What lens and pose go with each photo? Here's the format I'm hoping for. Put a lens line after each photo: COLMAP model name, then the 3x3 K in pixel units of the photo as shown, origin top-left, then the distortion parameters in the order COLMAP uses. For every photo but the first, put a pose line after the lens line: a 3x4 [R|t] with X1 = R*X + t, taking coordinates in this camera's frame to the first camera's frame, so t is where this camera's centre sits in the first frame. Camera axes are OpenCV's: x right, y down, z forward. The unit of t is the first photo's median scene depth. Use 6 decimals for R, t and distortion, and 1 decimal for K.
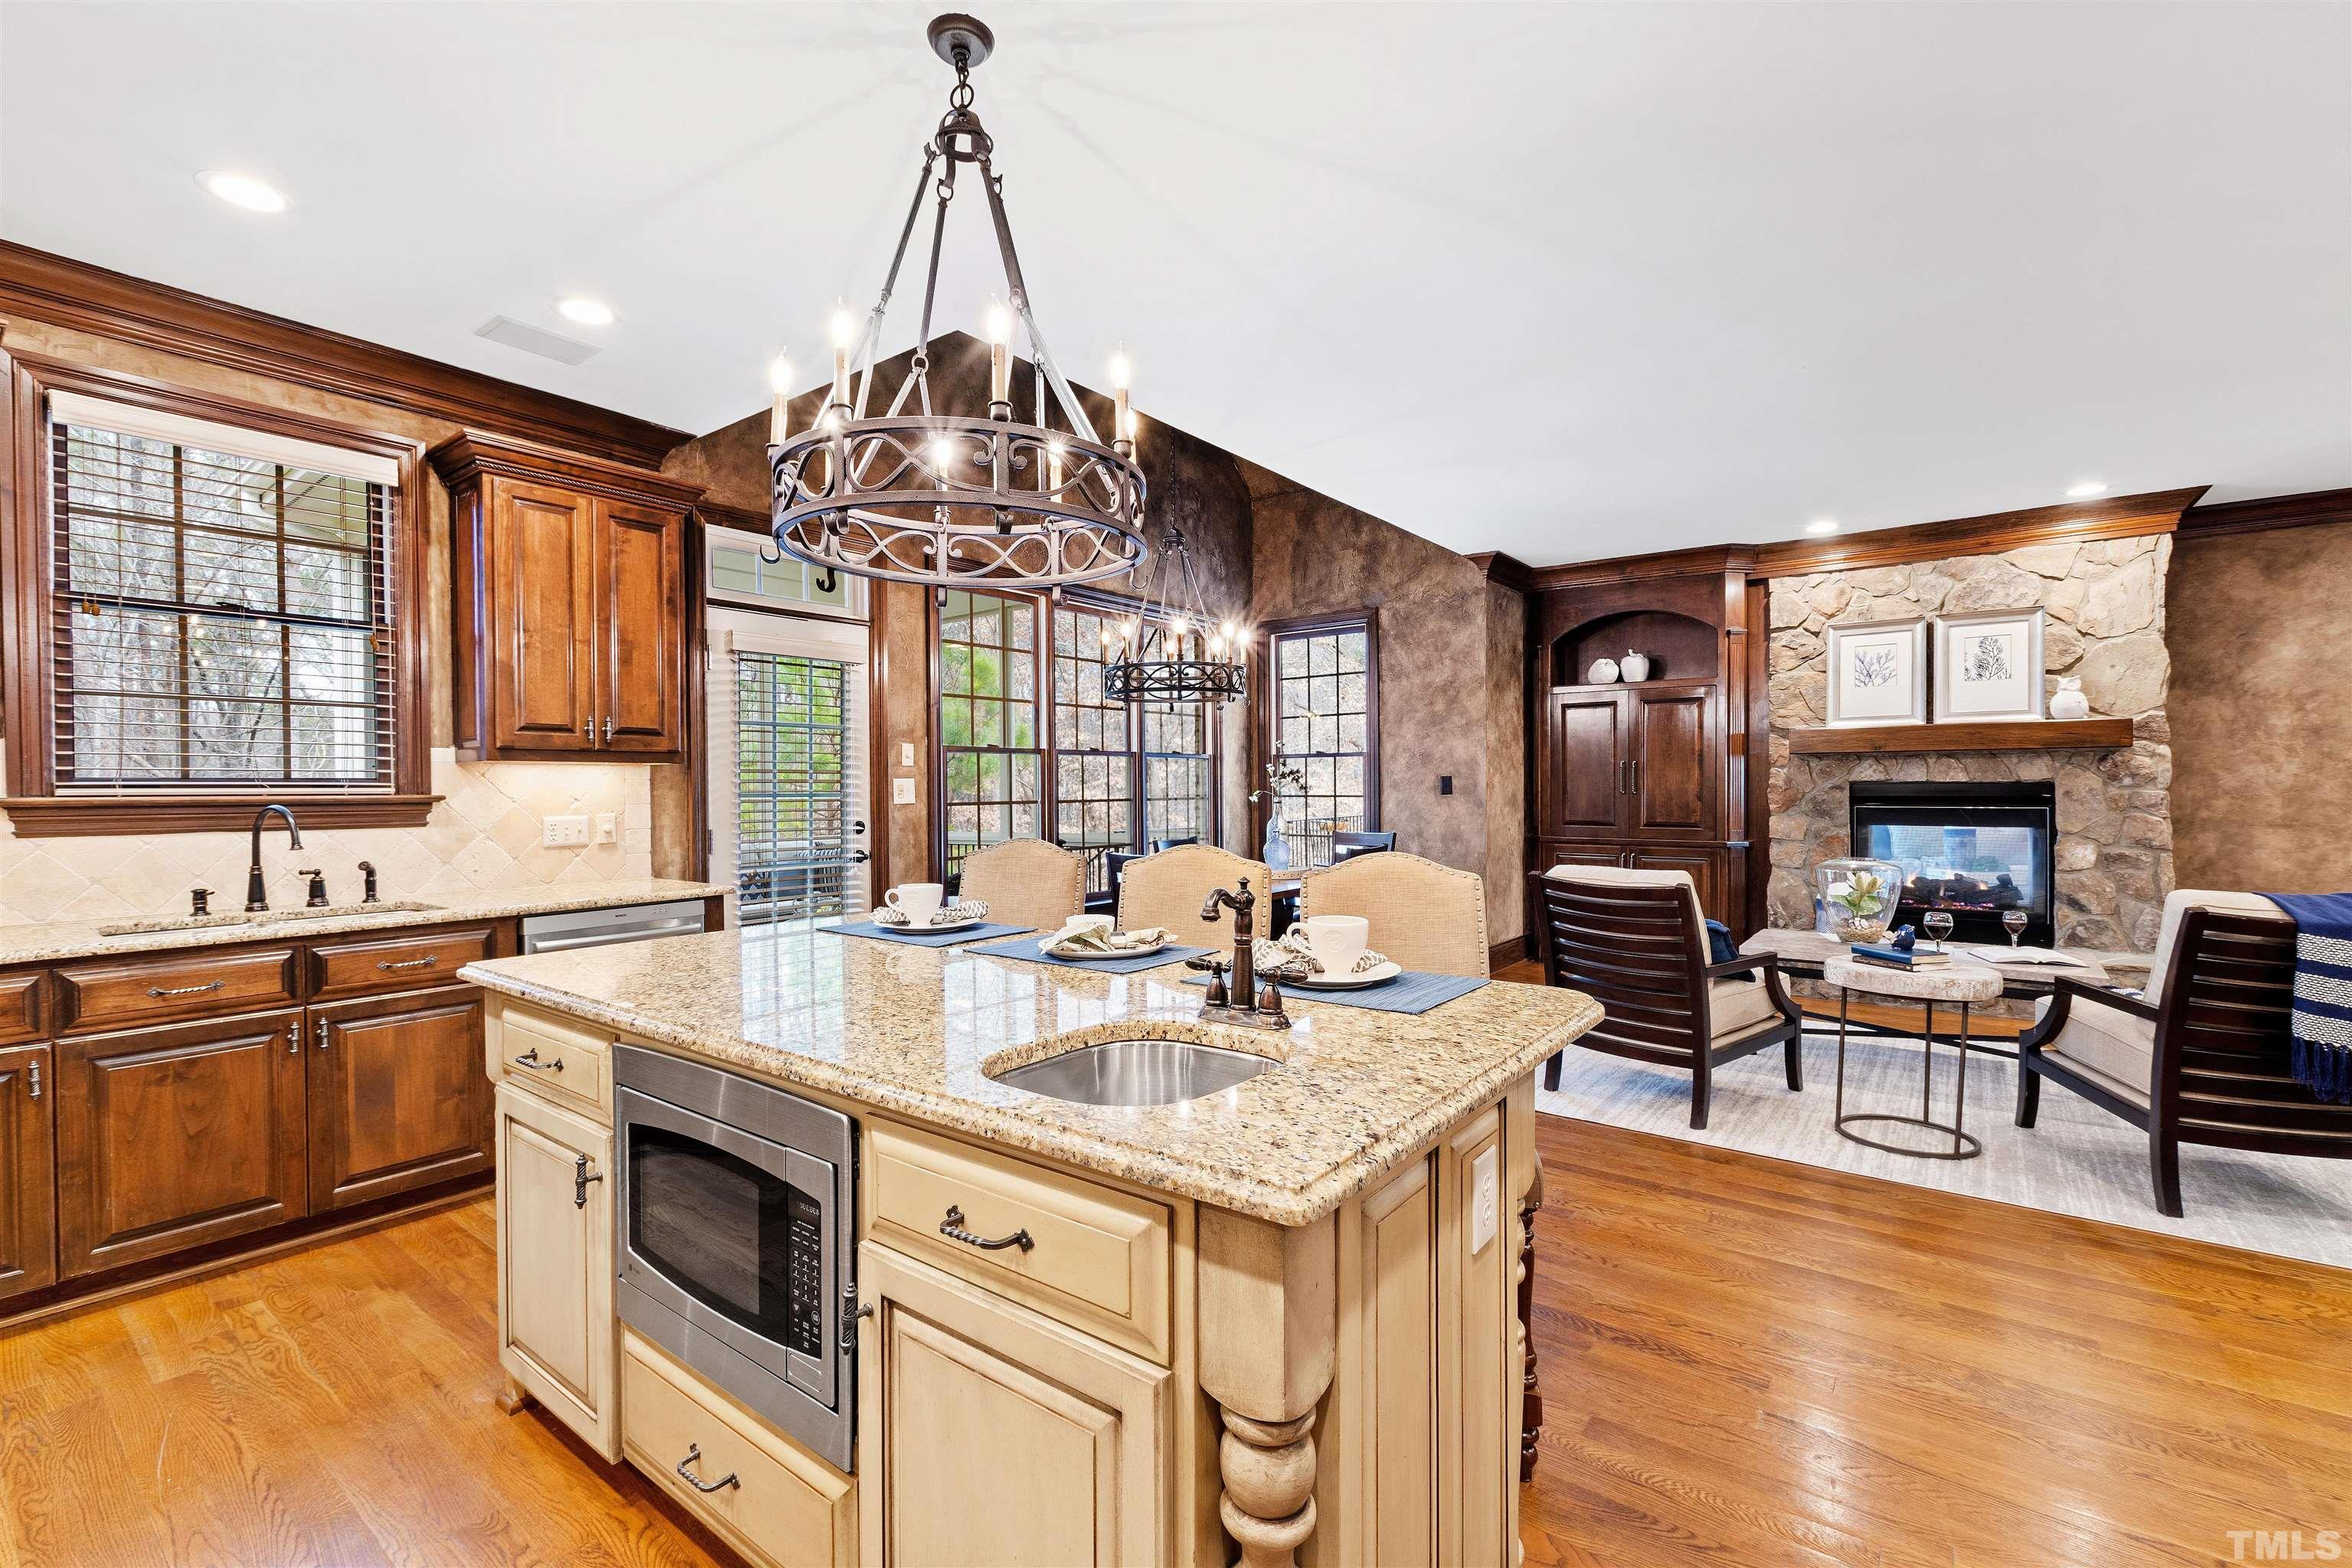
lens RADIAL K [[1017.4, 0, 1164.5], [0, 1017.4, 794.6], [0, 0, 1]] dist [0.008965, -0.003420]
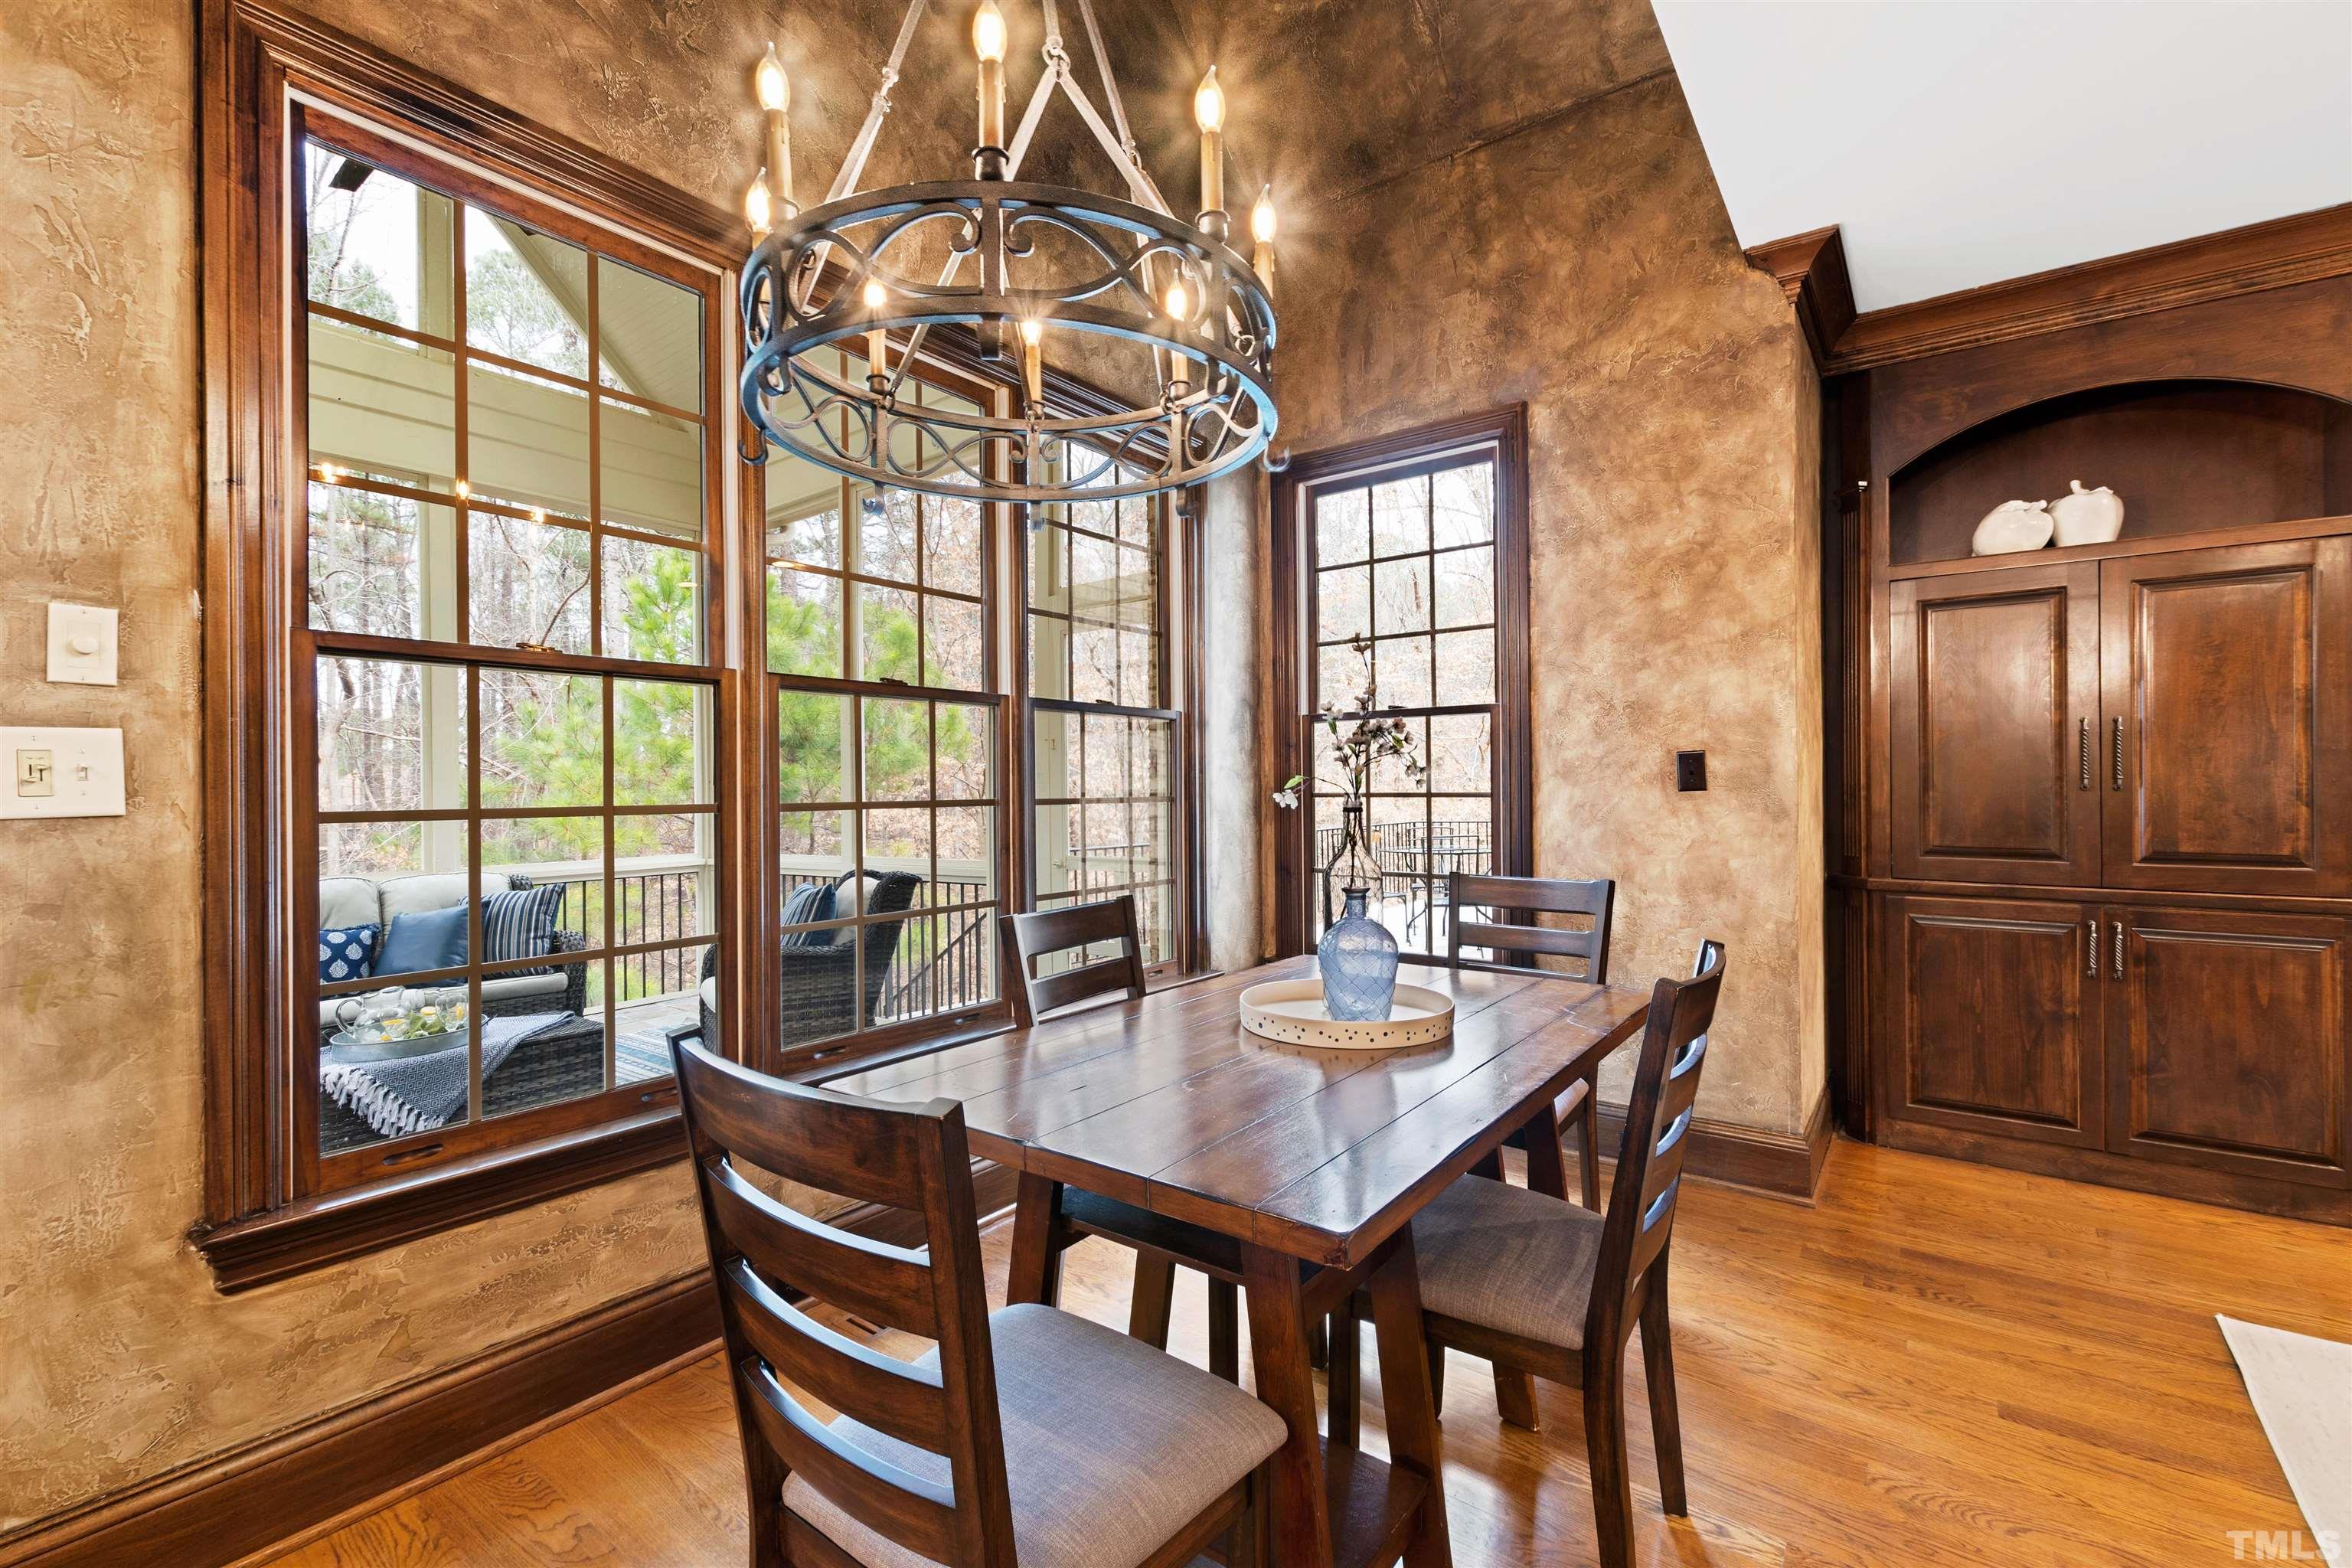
lens RADIAL K [[1017.4, 0, 1164.9], [0, 1017.4, 785.1], [0, 0, 1]] dist [0.008965, -0.003420]
pose [[0.999936, -0.000556, 0.011276, 0.042205], [0.000696, 0.999922, -0.012470, 0.003387], [-0.011268, 0.012477, 0.999859, 0.659753]]
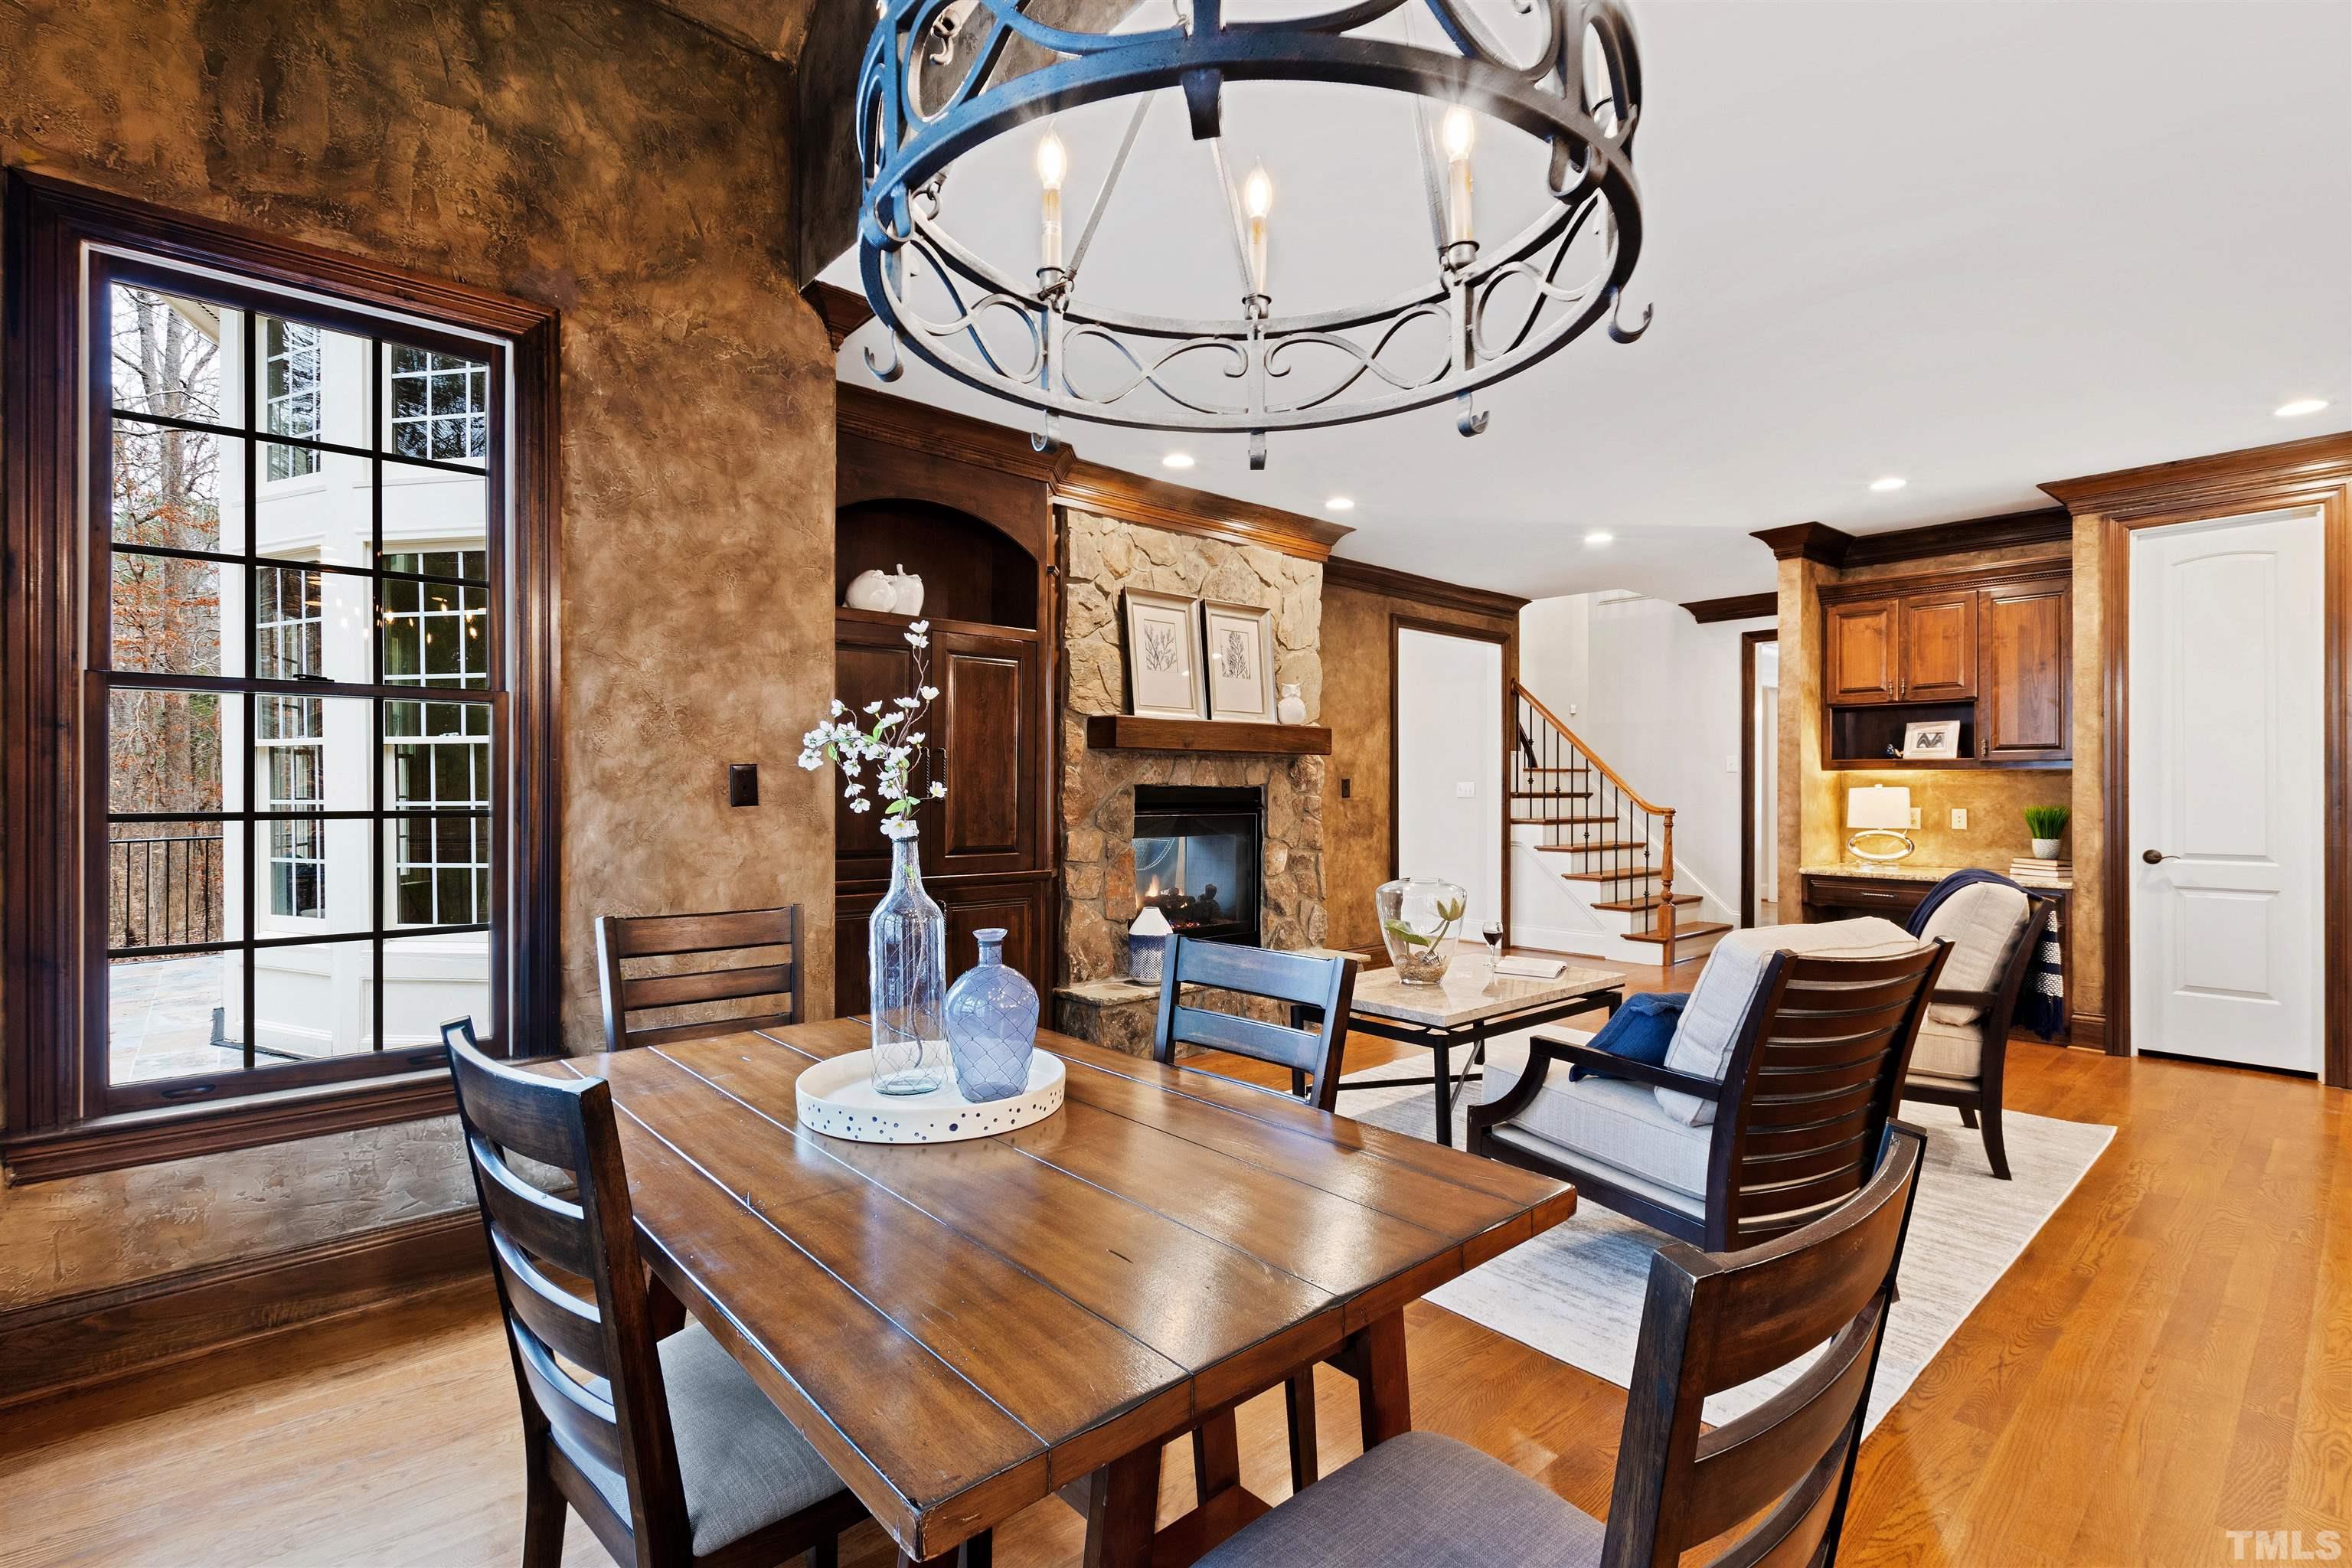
lens RADIAL K [[1069.7, 0, 1169.6], [0, 1069.7, 786.5], [0, 0, 1]] dist [-0.001724, 0.000156]
pose [[0.185942, 0.008140, 0.982527, -0.170639], [0.005813, 0.999939, -0.009384, -0.003955], [-0.982544, 0.007456, 0.185883, 0.889731]]
